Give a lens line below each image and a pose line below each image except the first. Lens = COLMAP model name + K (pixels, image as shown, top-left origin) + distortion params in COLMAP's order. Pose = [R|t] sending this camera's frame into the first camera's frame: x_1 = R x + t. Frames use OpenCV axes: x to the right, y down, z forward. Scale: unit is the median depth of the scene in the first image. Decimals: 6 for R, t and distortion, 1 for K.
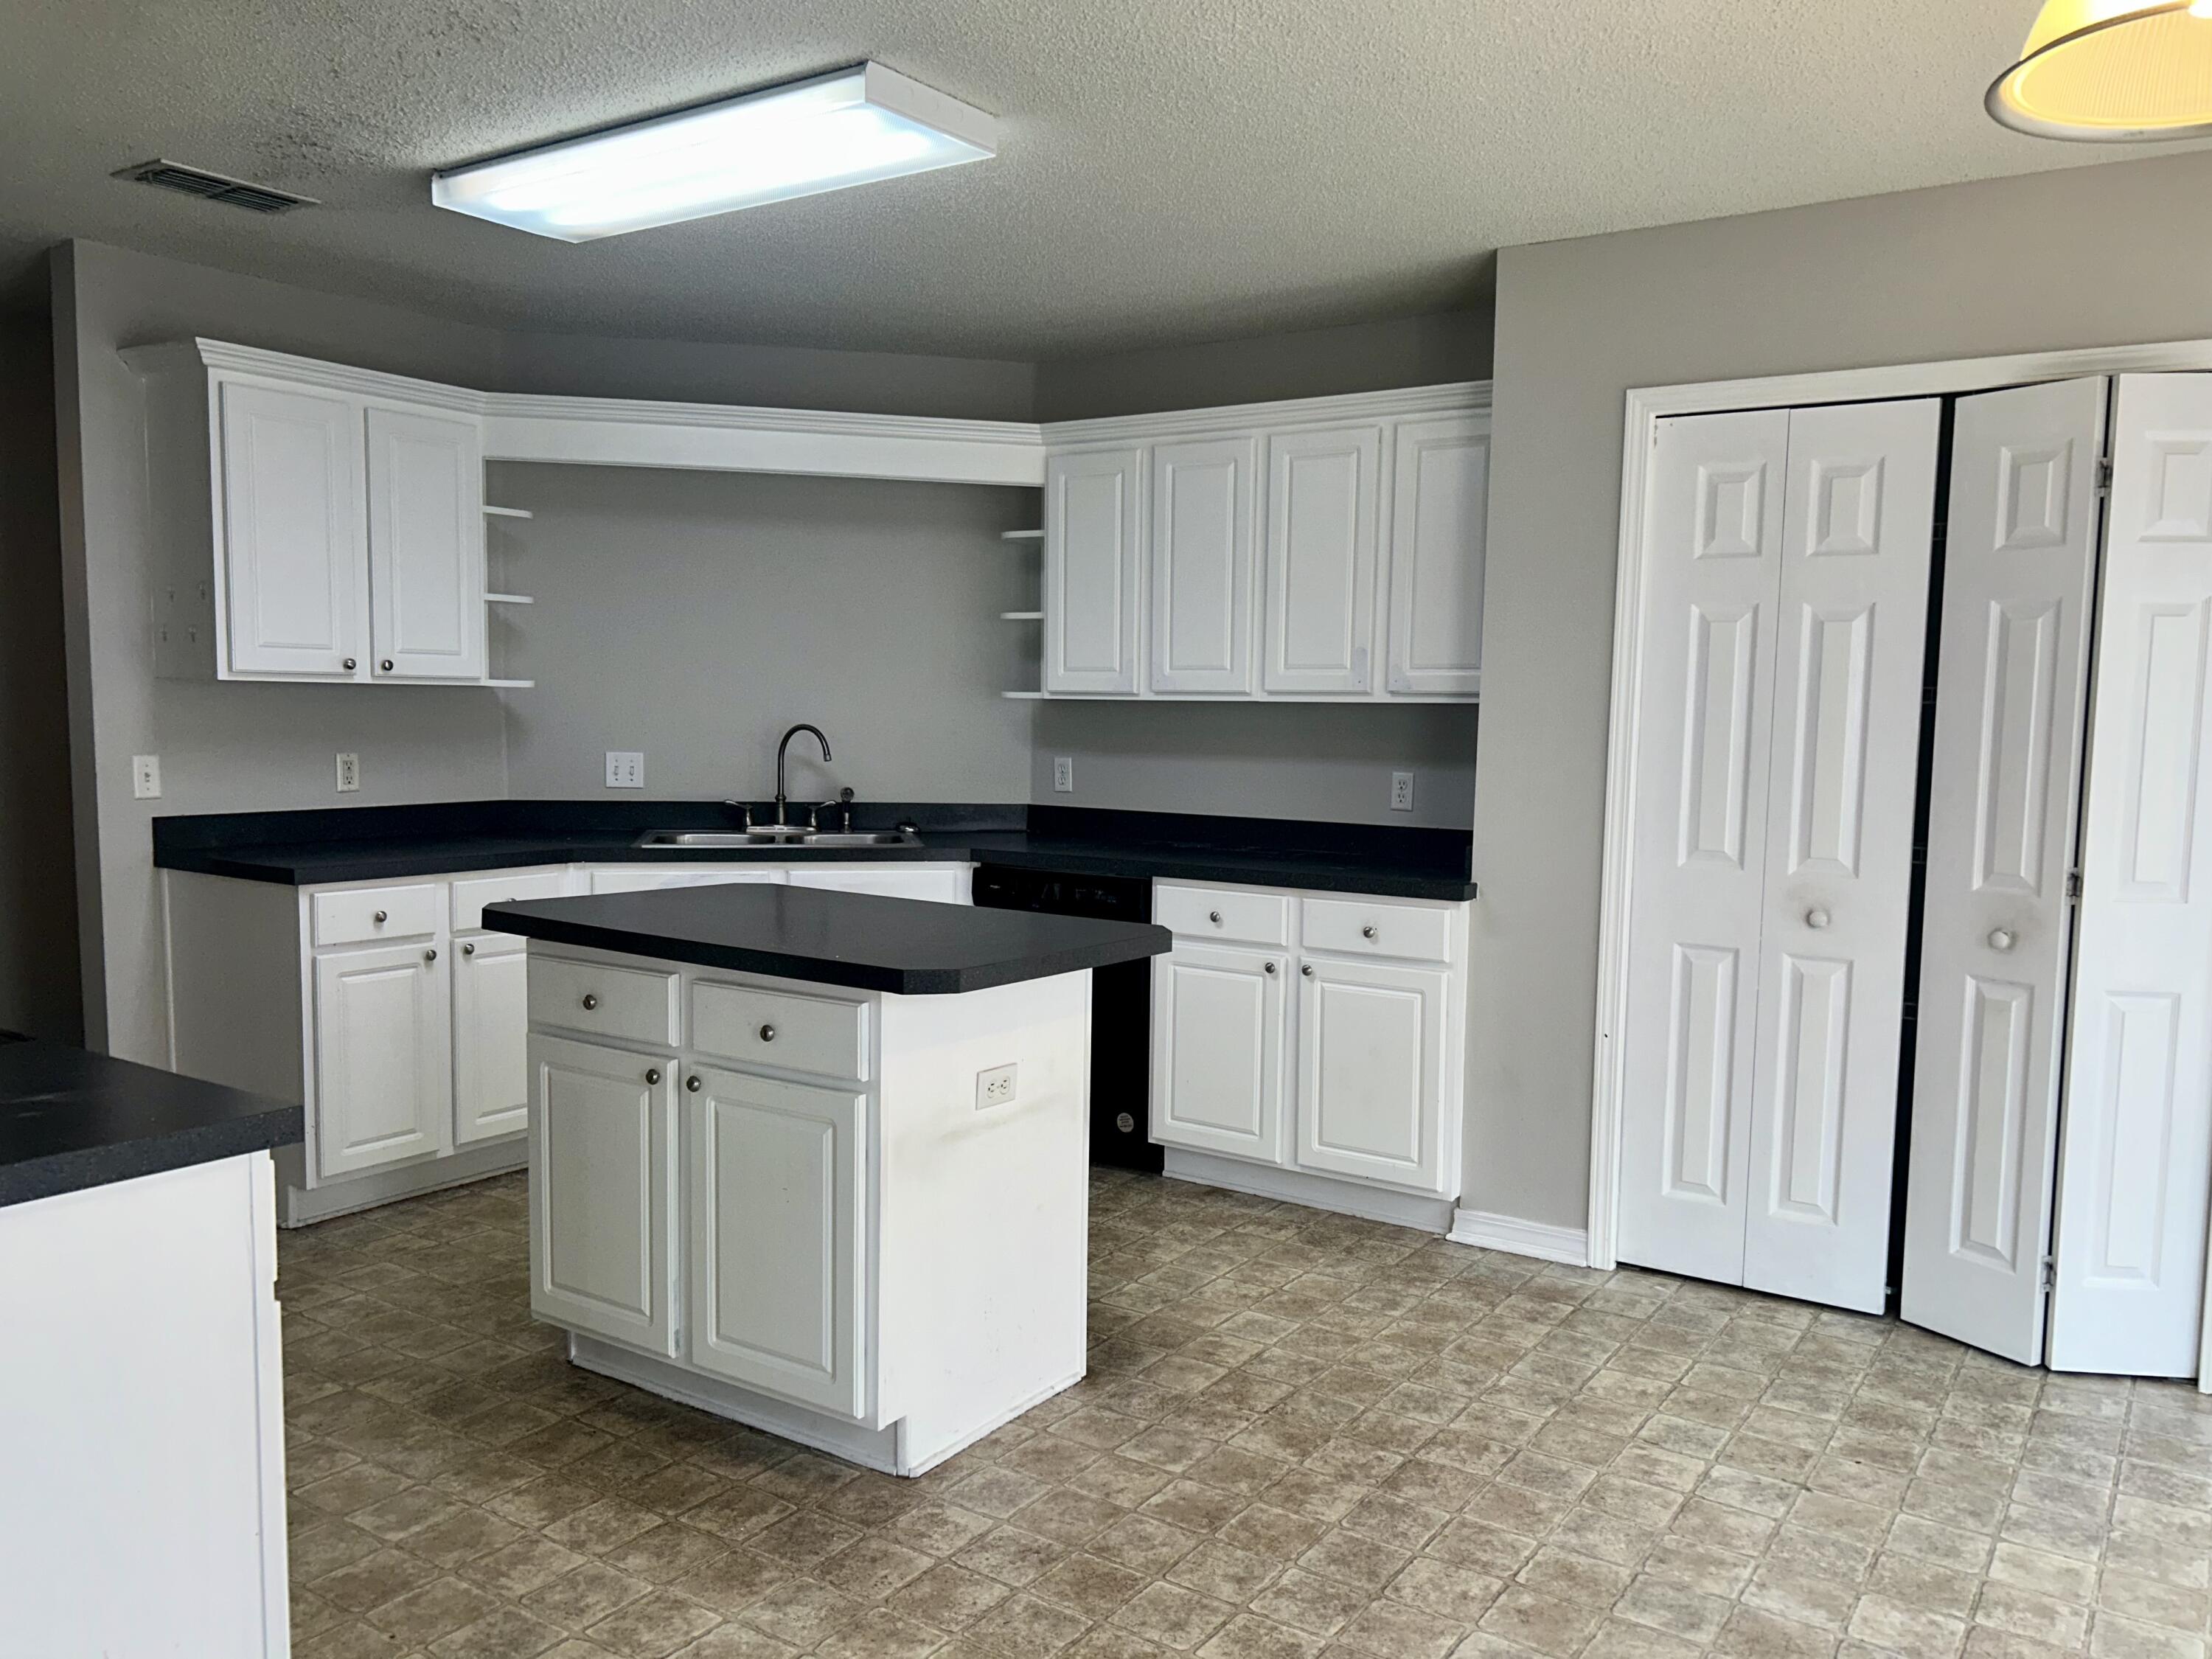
lens RADIAL K [[1659.2, 0, 1158.6], [0, 1659.2, 849.1], [0, 0, 1]] dist [0.056869, -0.070873]
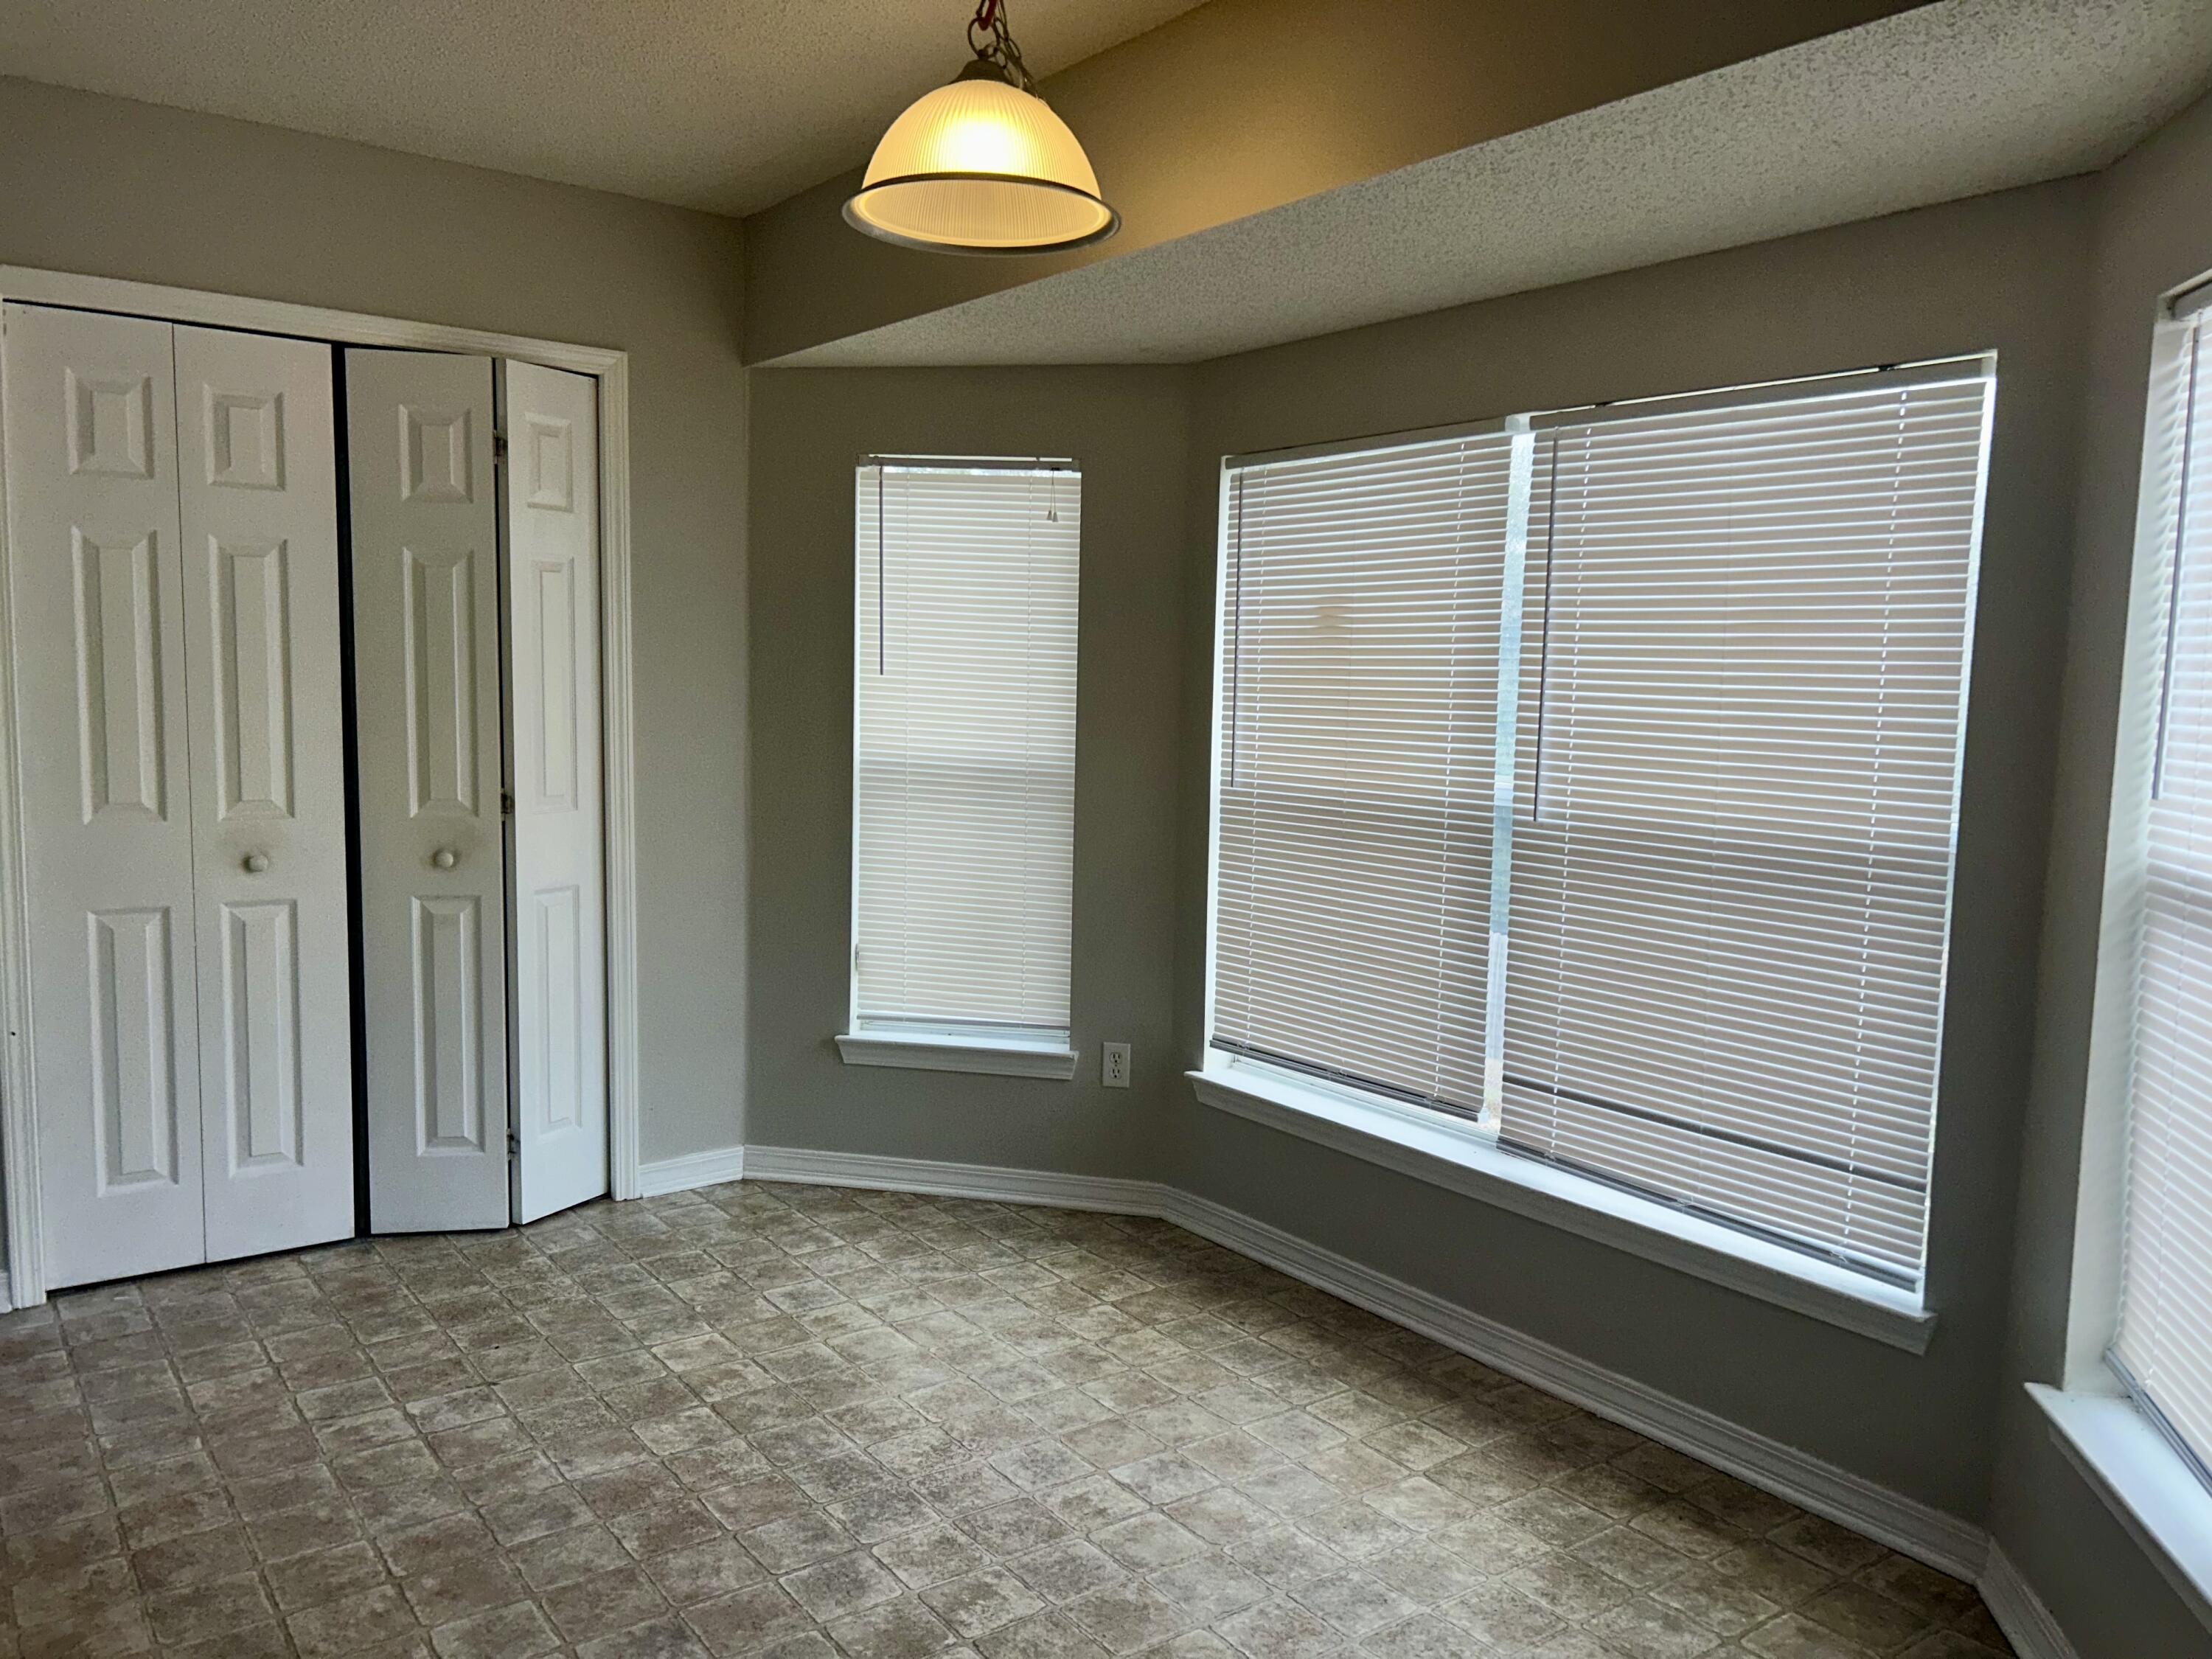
lens RADIAL K [[1659.2, 0, 1106.4], [0, 1659.2, 826.9], [0, 0, 1]] dist [0.056869, -0.070873]
pose [[0.340577, -0.095504, 0.935354, -0.355867], [0.069666, 0.994656, 0.076192, -0.019404], [-0.937632, 0.039213, 0.345410, 0.204050]]
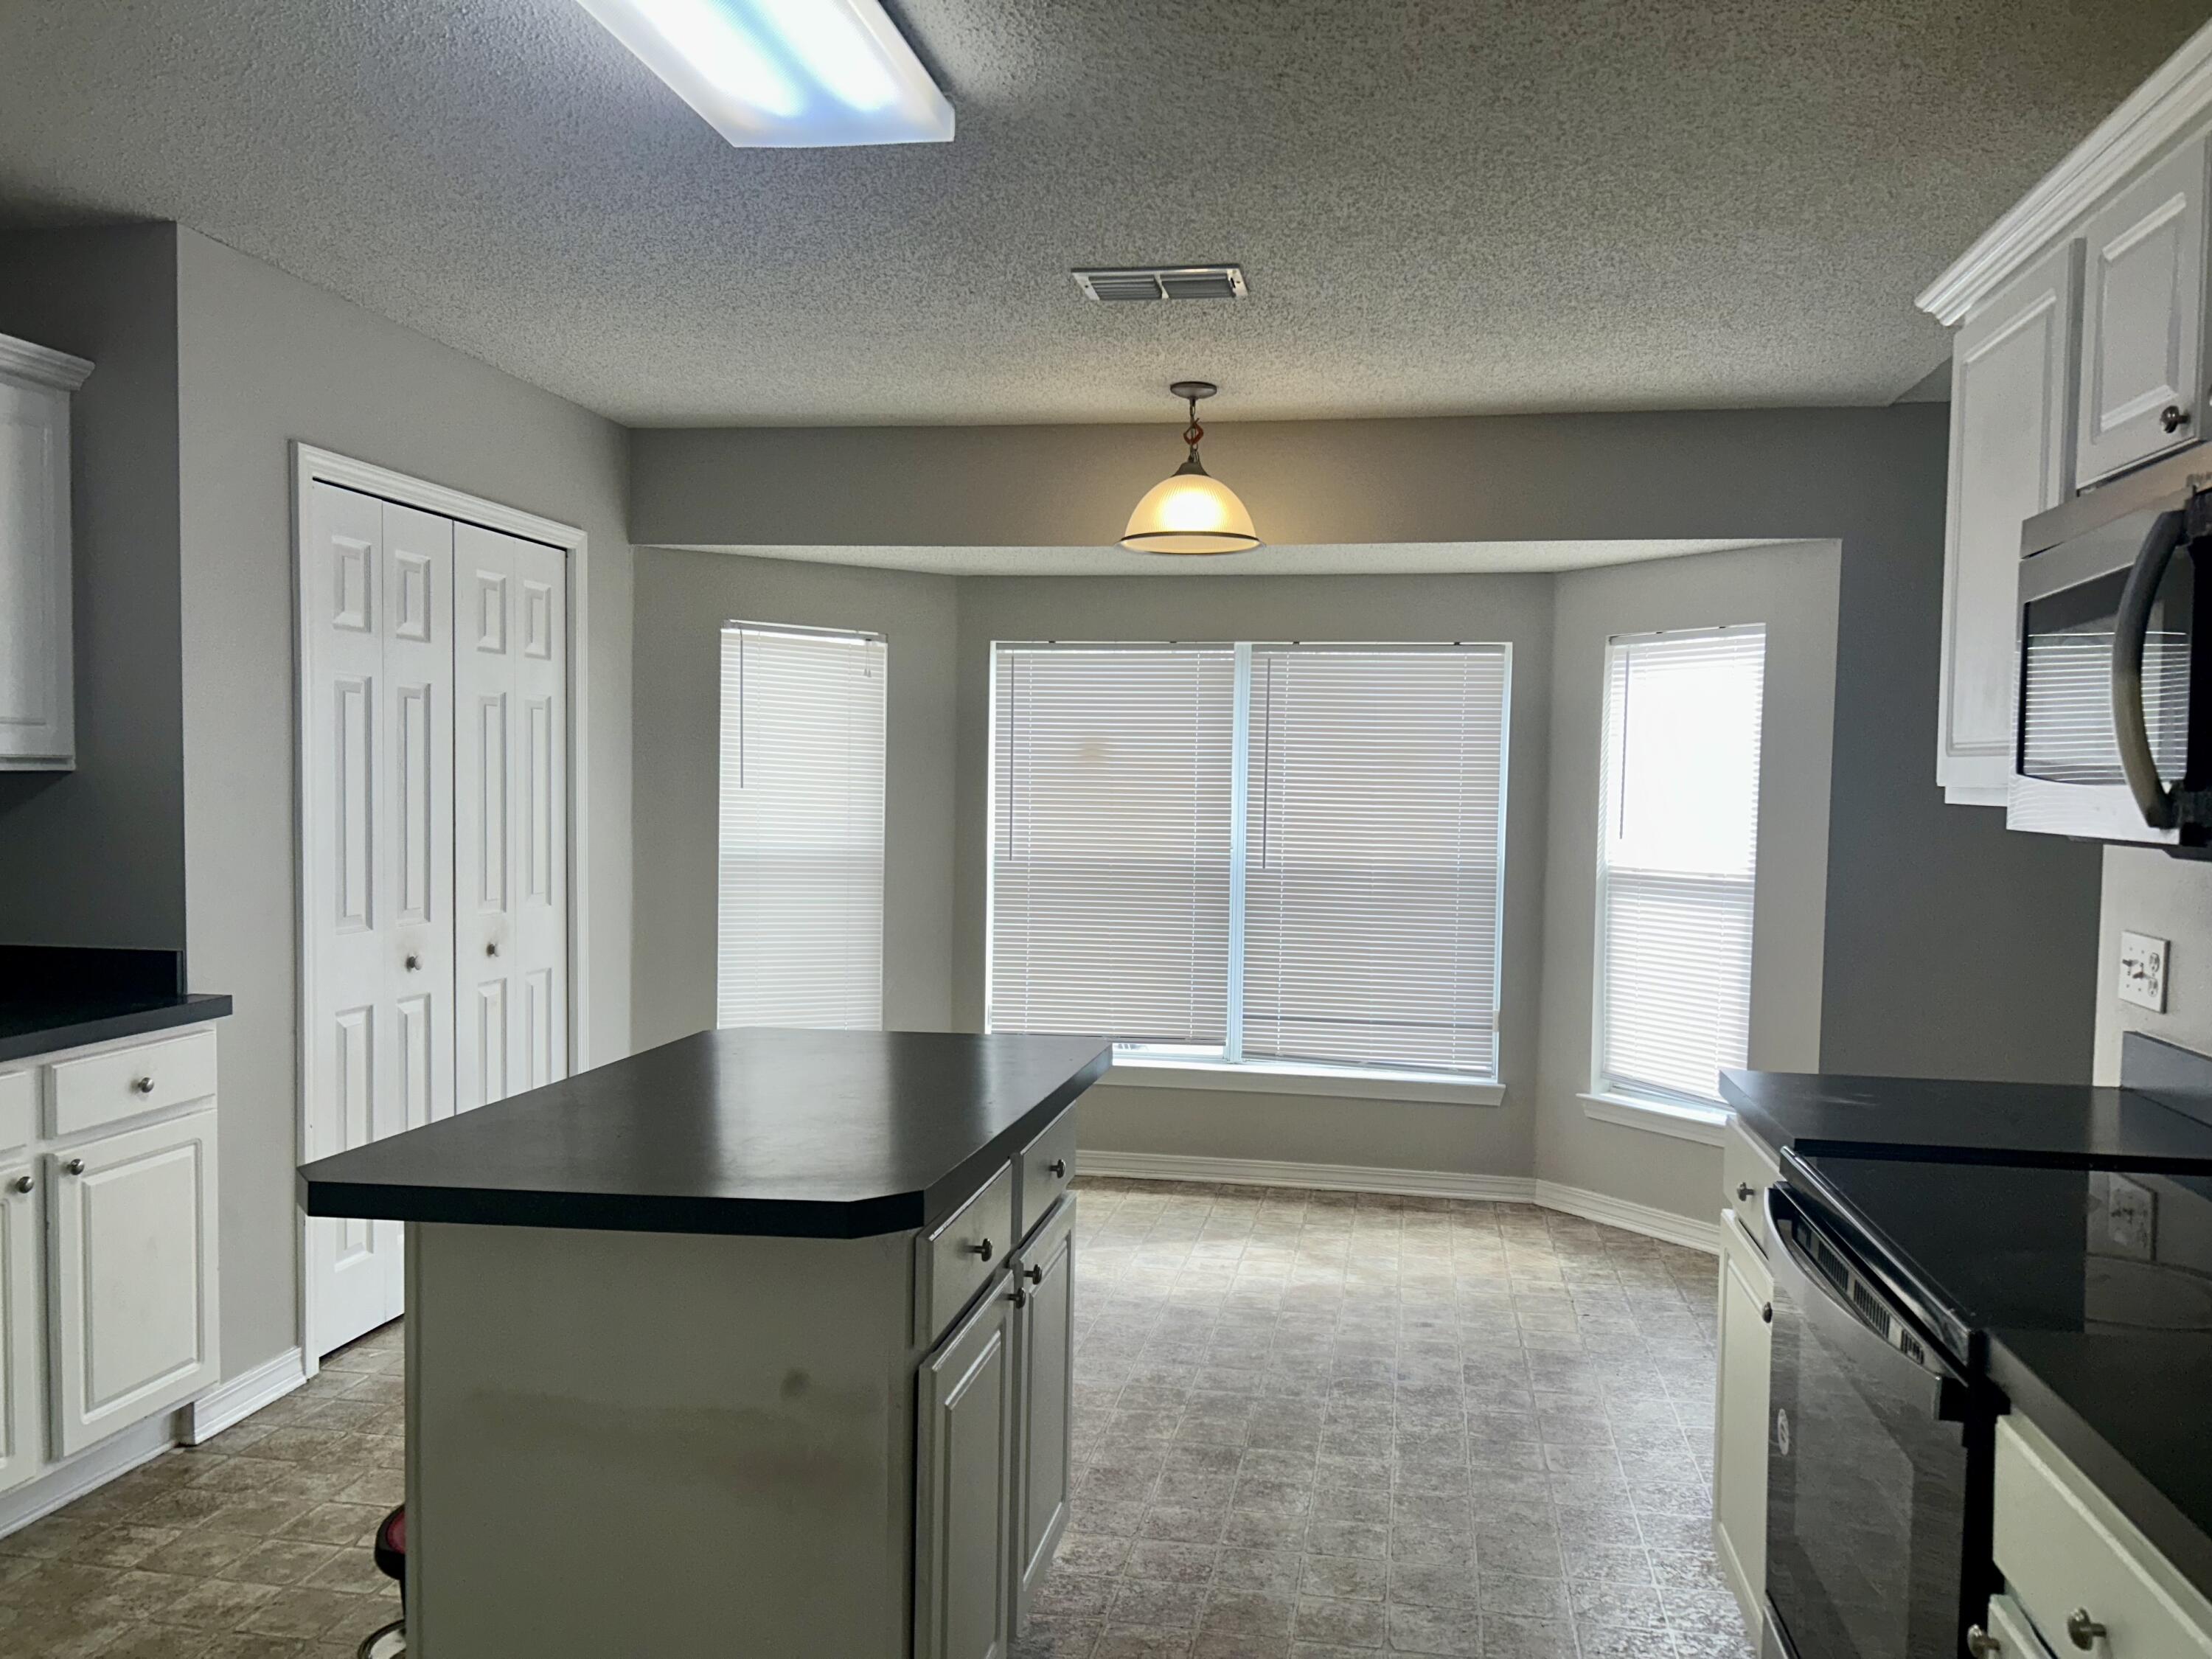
lens RADIAL K [[1659.2, 0, 1099.4], [0, 1659.2, 836.5], [0, 0, 1]] dist [0.056869, -0.070873]
pose [[-0.385488, -0.055484, 0.921043, -0.831174], [0.062509, 0.994327, 0.086061, -0.112494], [-0.920593, 0.090749, -0.379833, 1.020959]]
